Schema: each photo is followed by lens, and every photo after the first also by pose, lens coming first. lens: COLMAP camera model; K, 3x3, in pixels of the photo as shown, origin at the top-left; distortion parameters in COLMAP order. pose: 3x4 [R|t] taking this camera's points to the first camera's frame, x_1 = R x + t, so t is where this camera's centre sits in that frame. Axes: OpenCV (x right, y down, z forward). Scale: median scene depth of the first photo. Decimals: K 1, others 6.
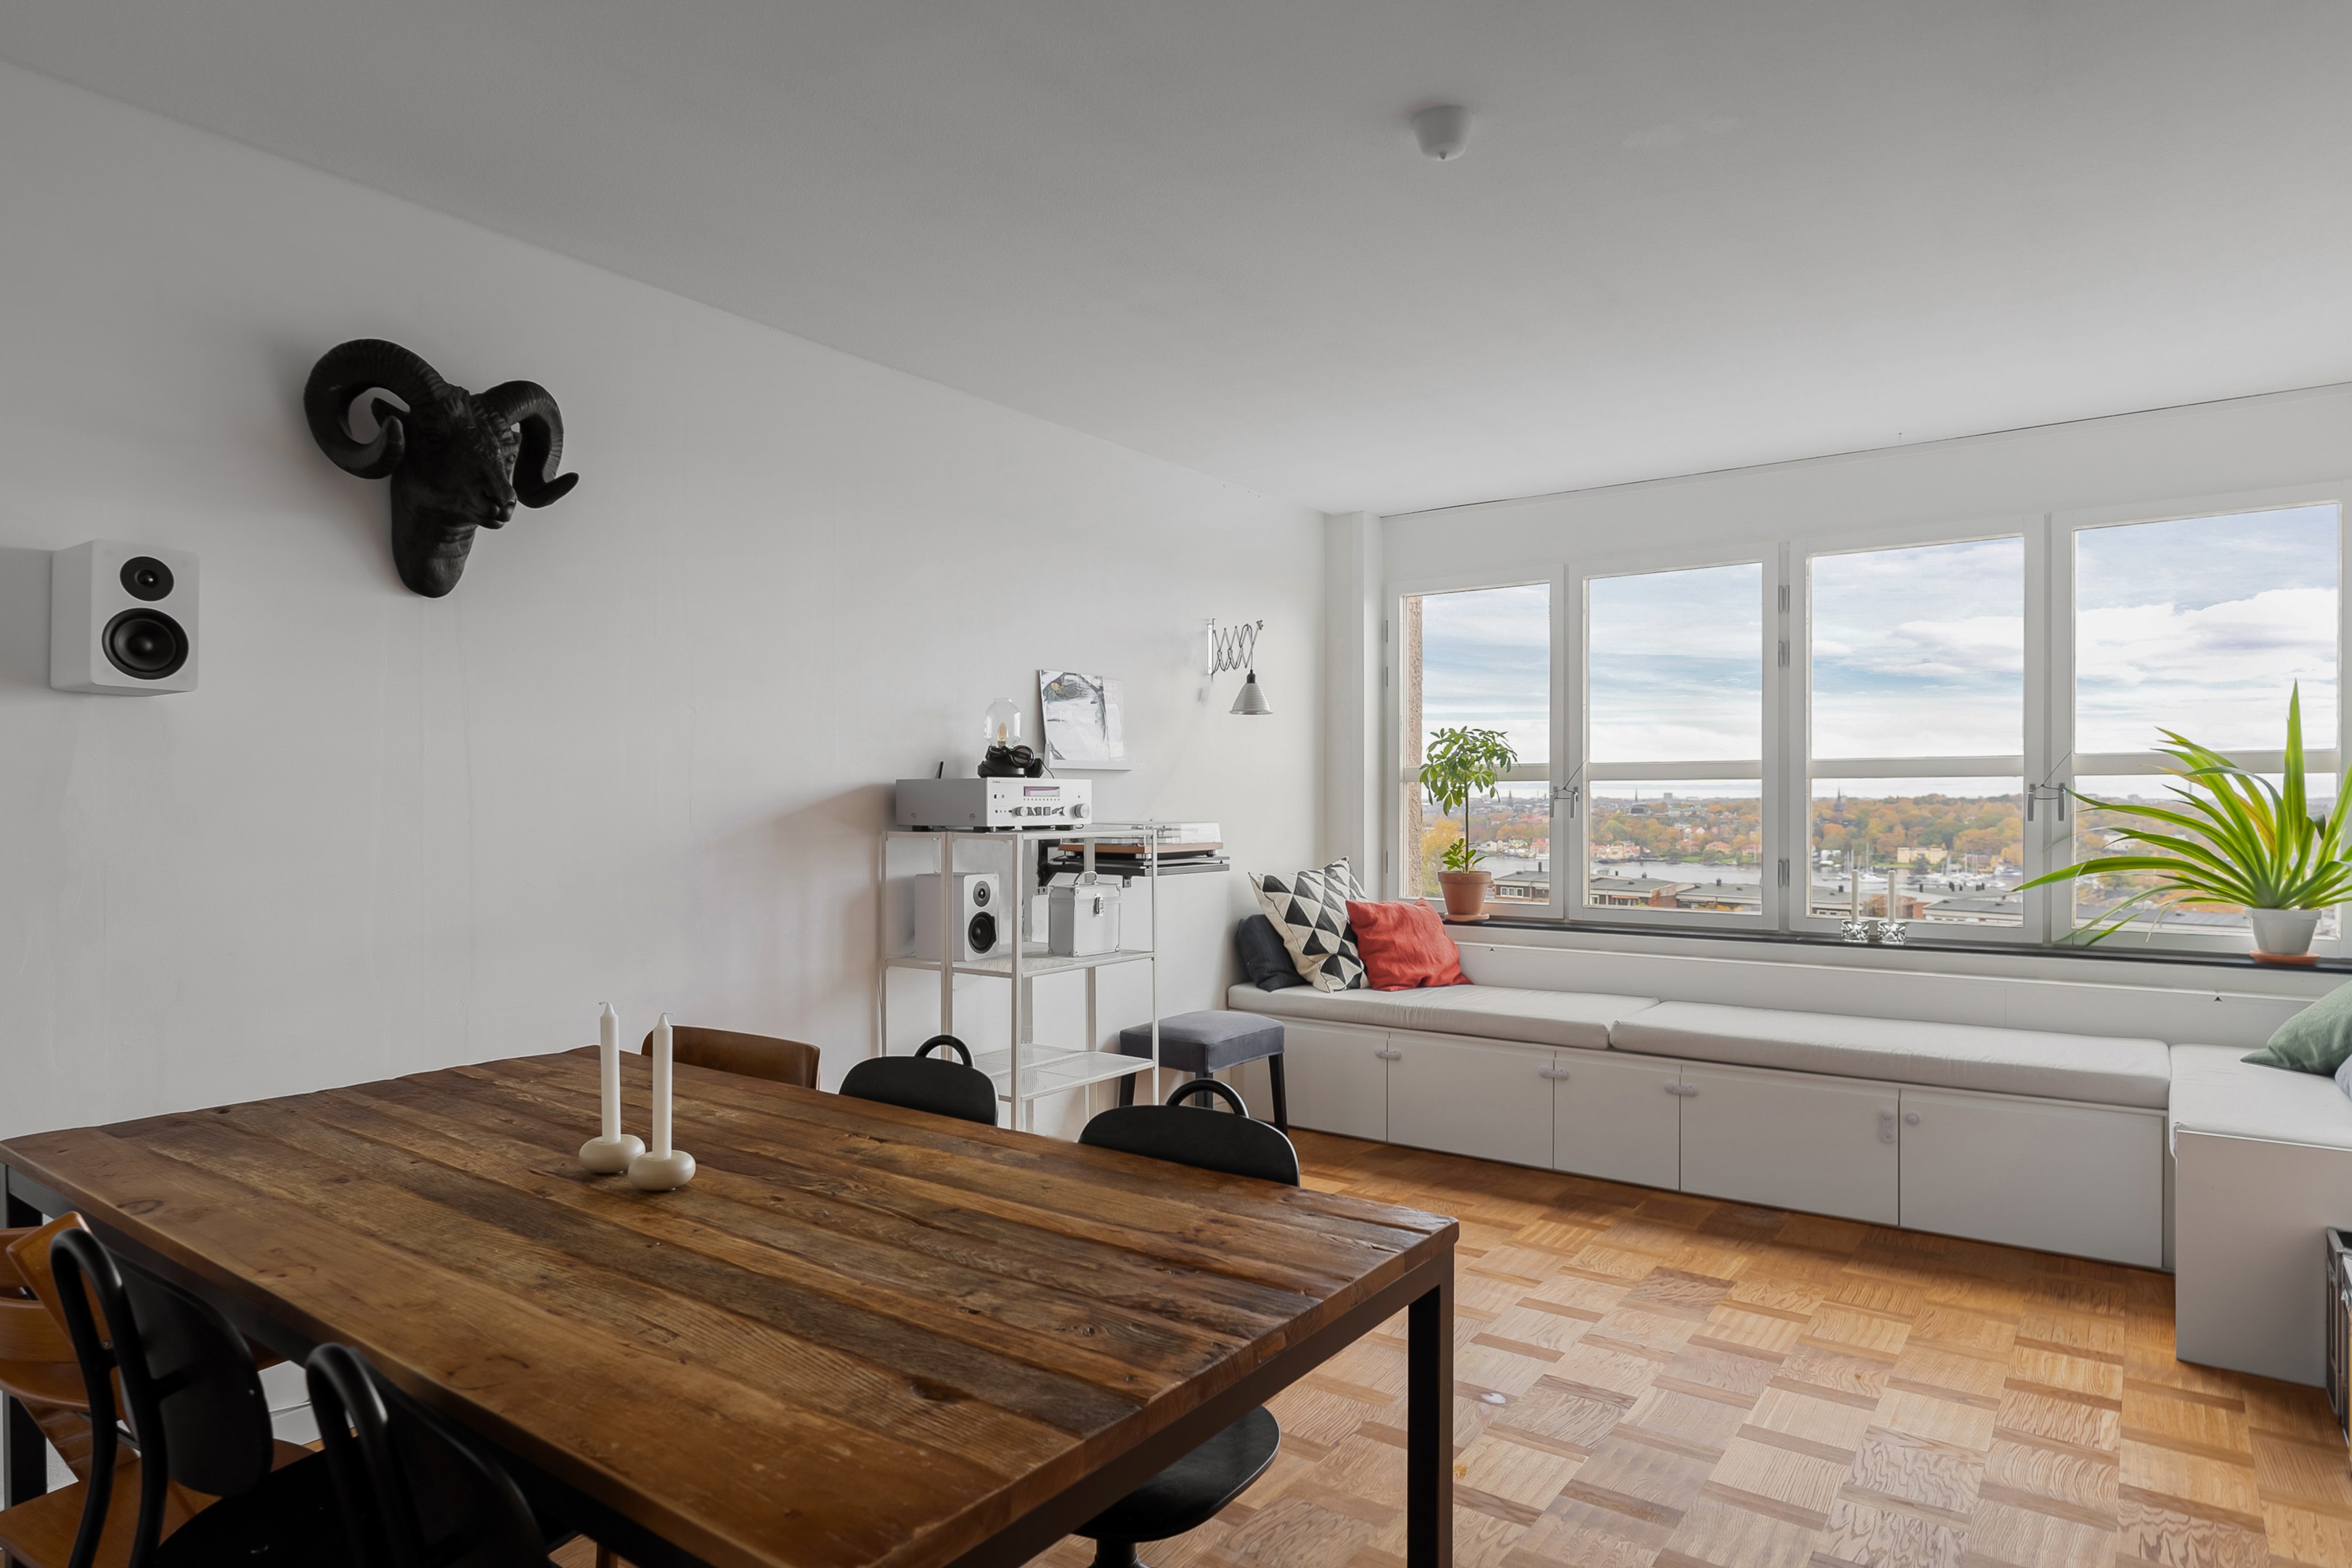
lens RADIAL K [[1323.0, 0, 1170.1], [0, 1323.0, 811.5], [0, 0, 1]] dist [0.001991, 0.002688]
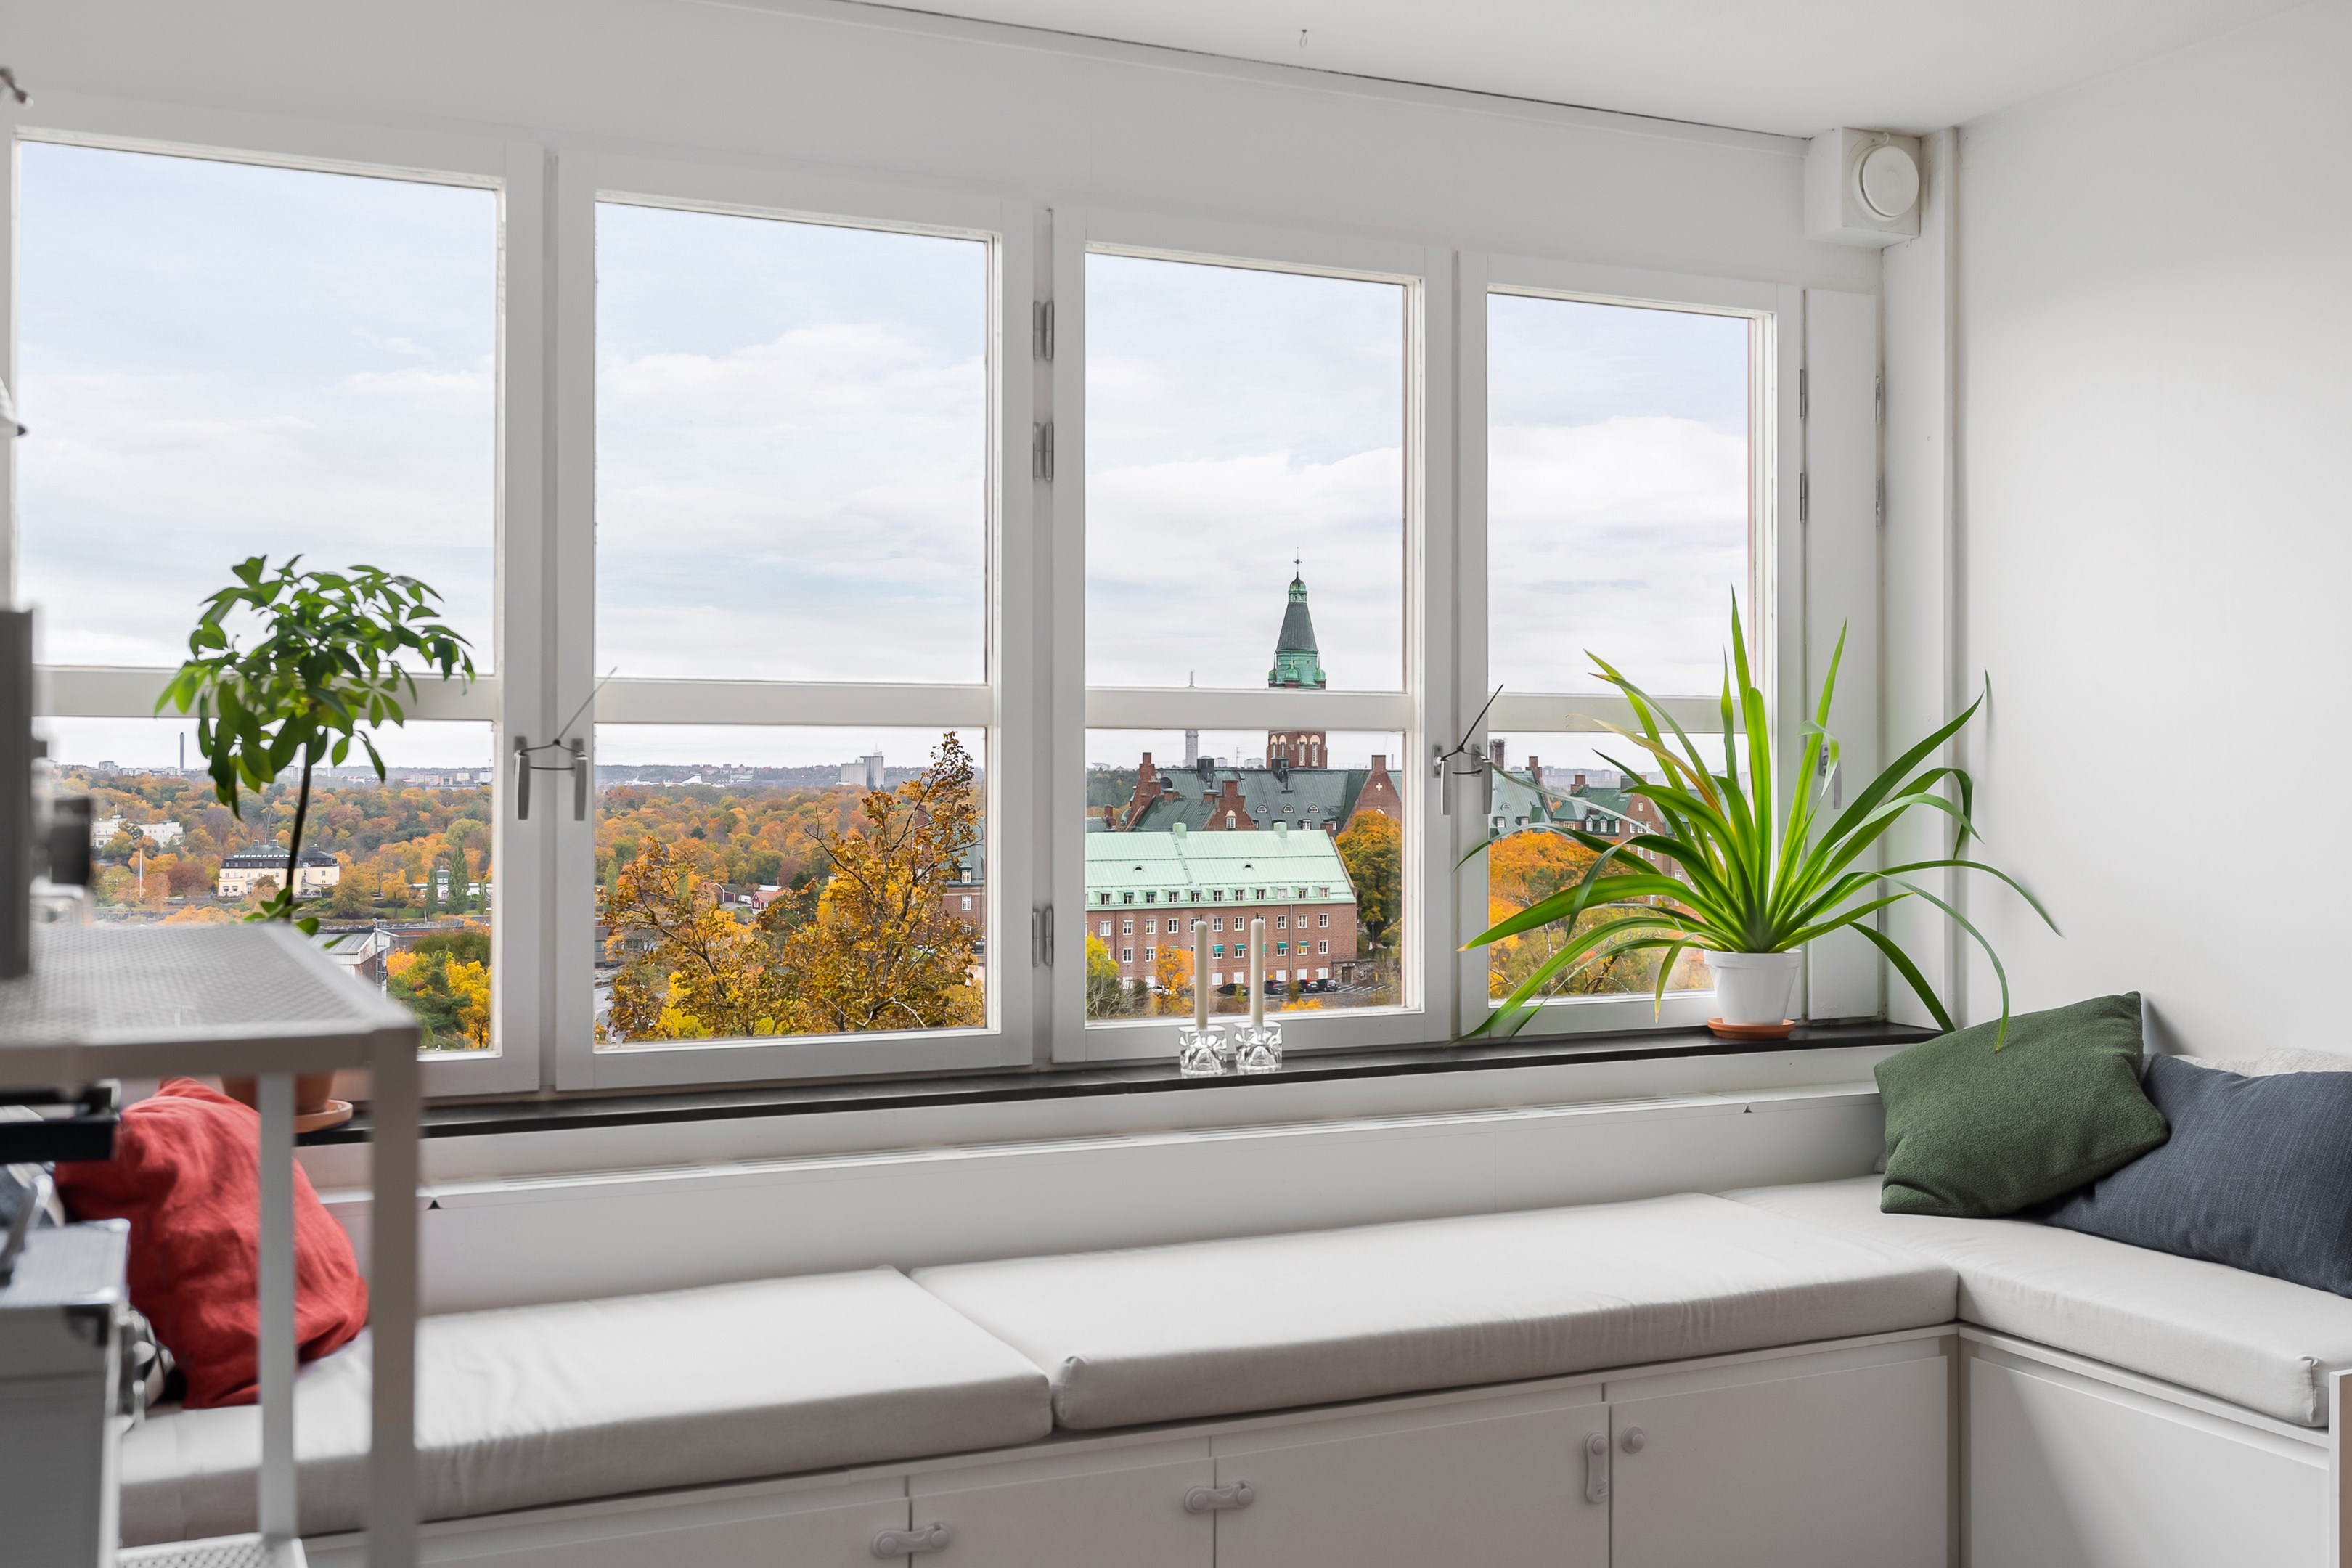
lens RADIAL K [[2348.6, 0, 1287.7], [0, 2348.6, 740.9], [0, 0, 1]] dist [0.009122, 0.004099]
pose [[0.500407, 0.014141, 0.865675, -0.200667], [0.004539, 0.999810, -0.018956, -0.004874], [-0.865778, 0.013415, 0.500248, 0.560069]]
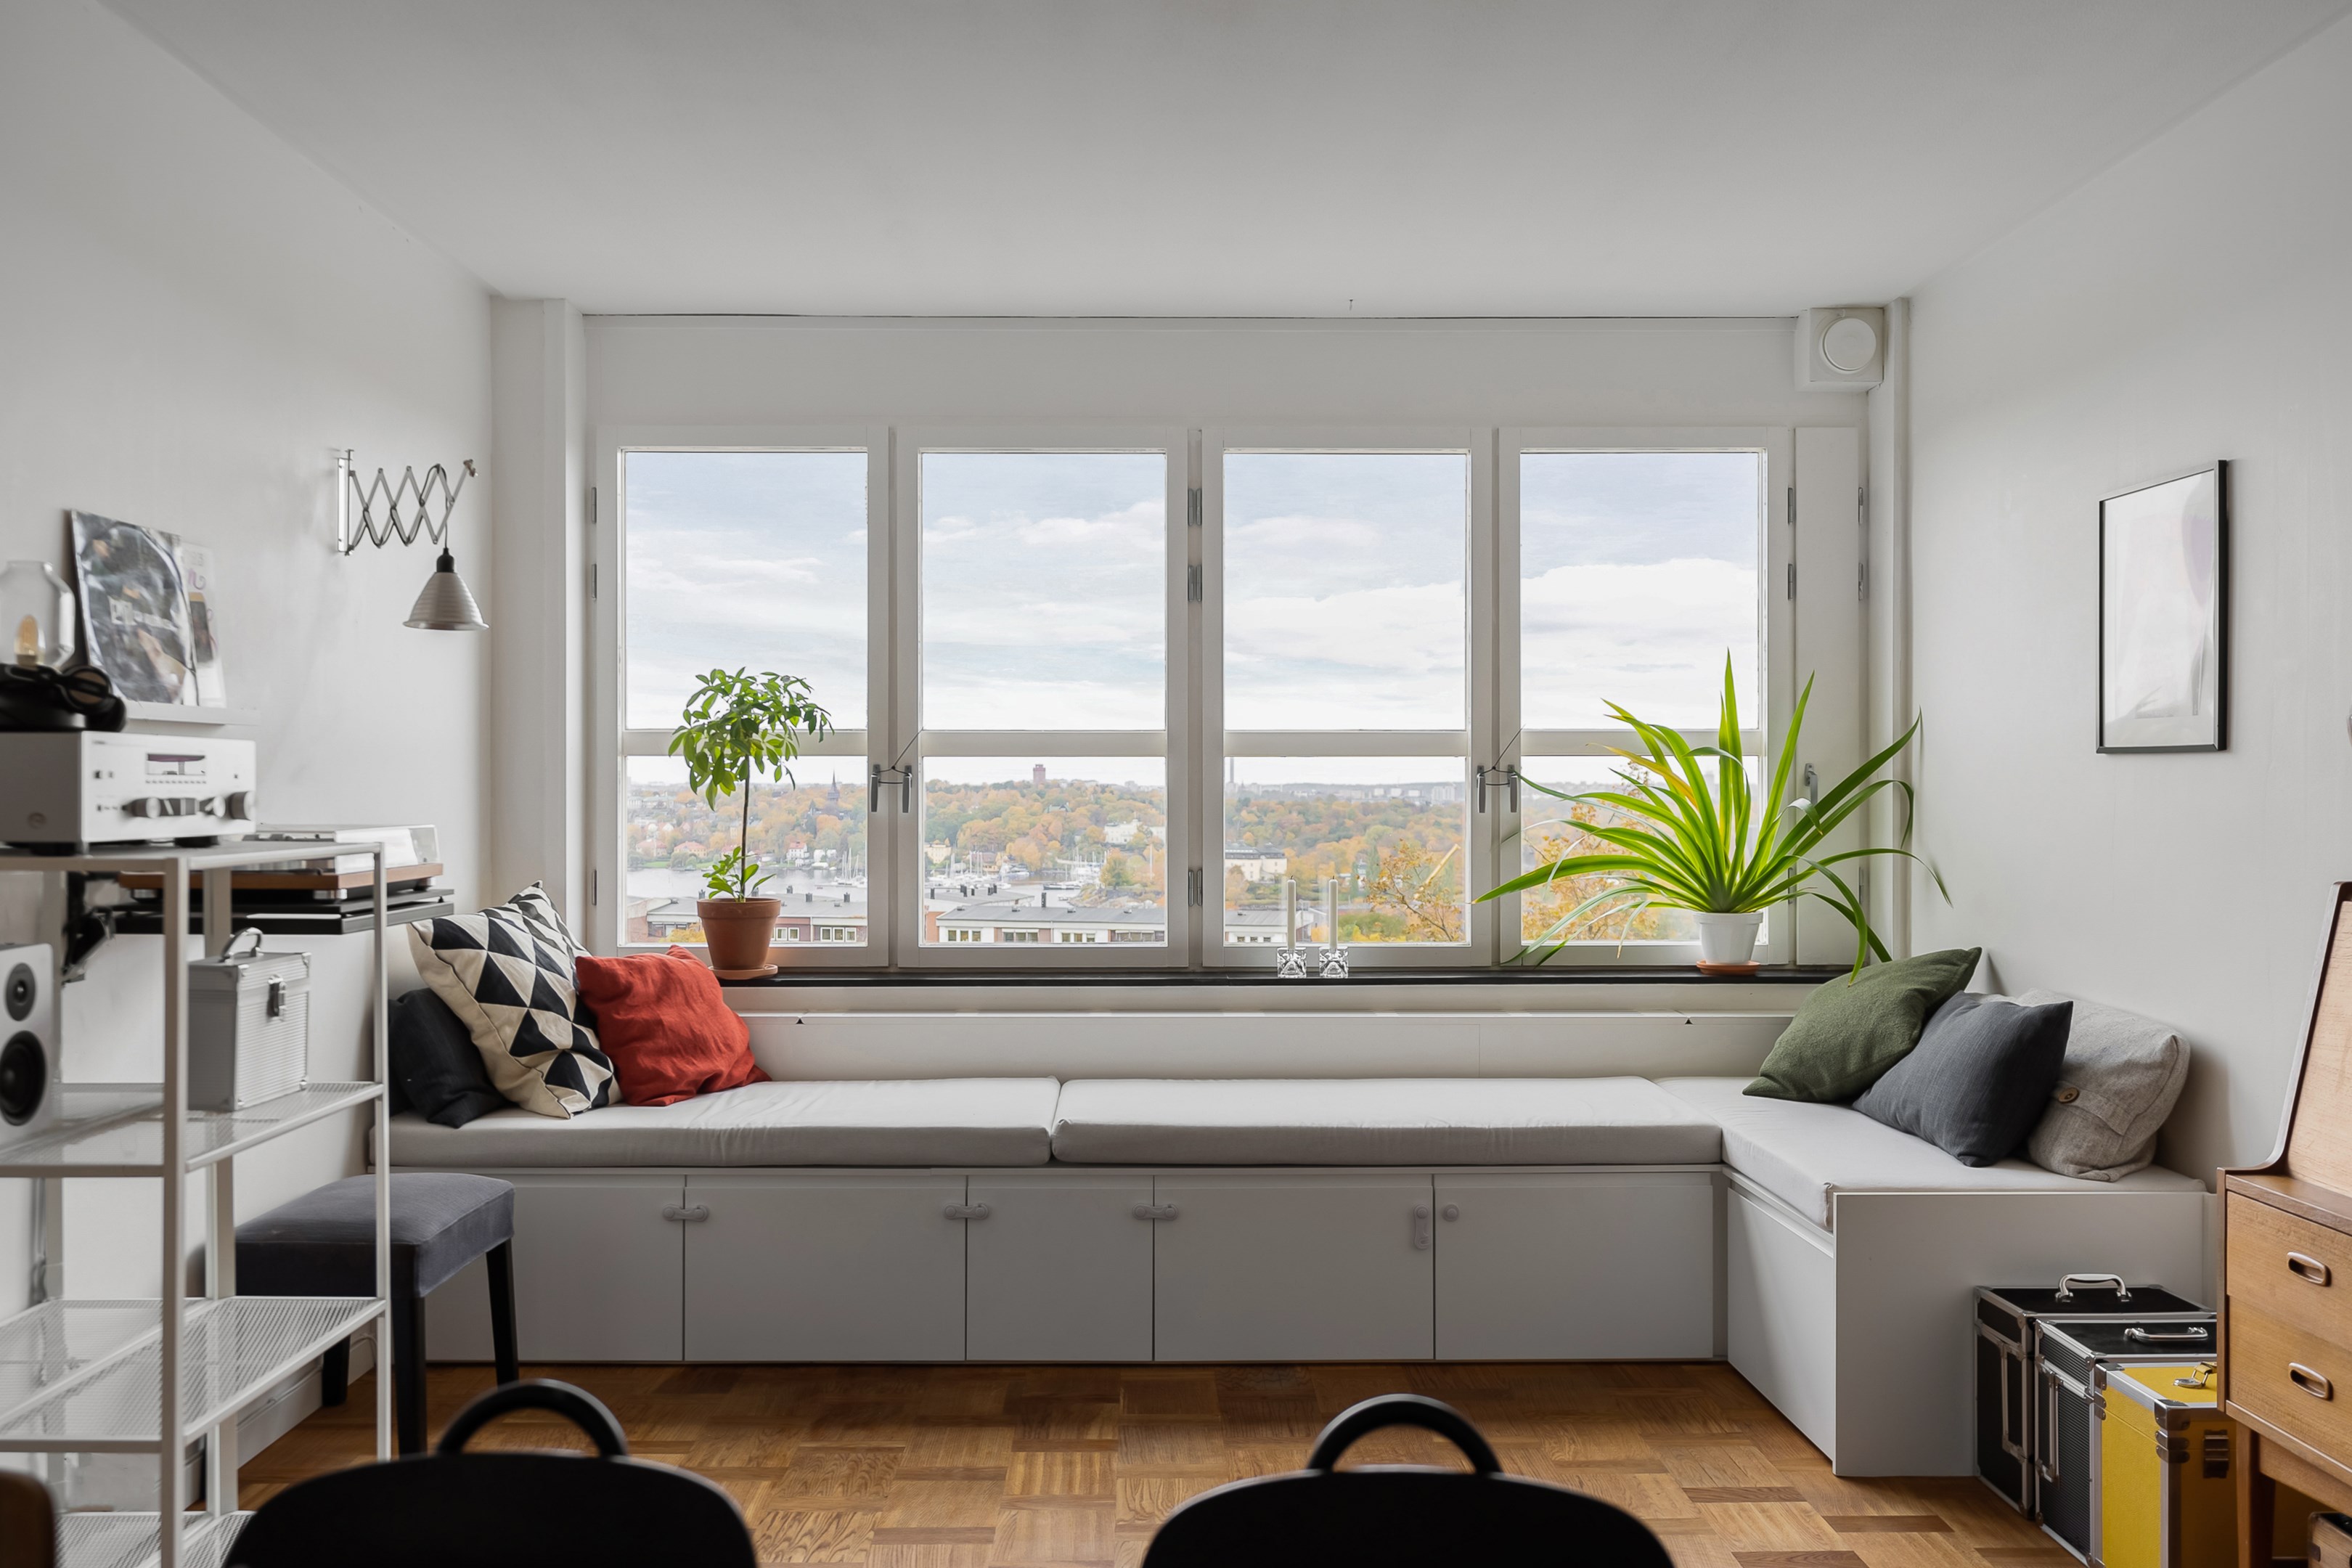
lens RADIAL K [[1864.7, 0, 1170.6], [0, 1864.7, 791.7], [0, 0, 1]] dist [0.011062, -0.002839]
pose [[0.810835, -0.000173, 0.585275, -0.150856], [0.003480, 0.999984, -0.004526, -0.000945], [-0.585265, 0.005706, 0.810822, 0.196506]]
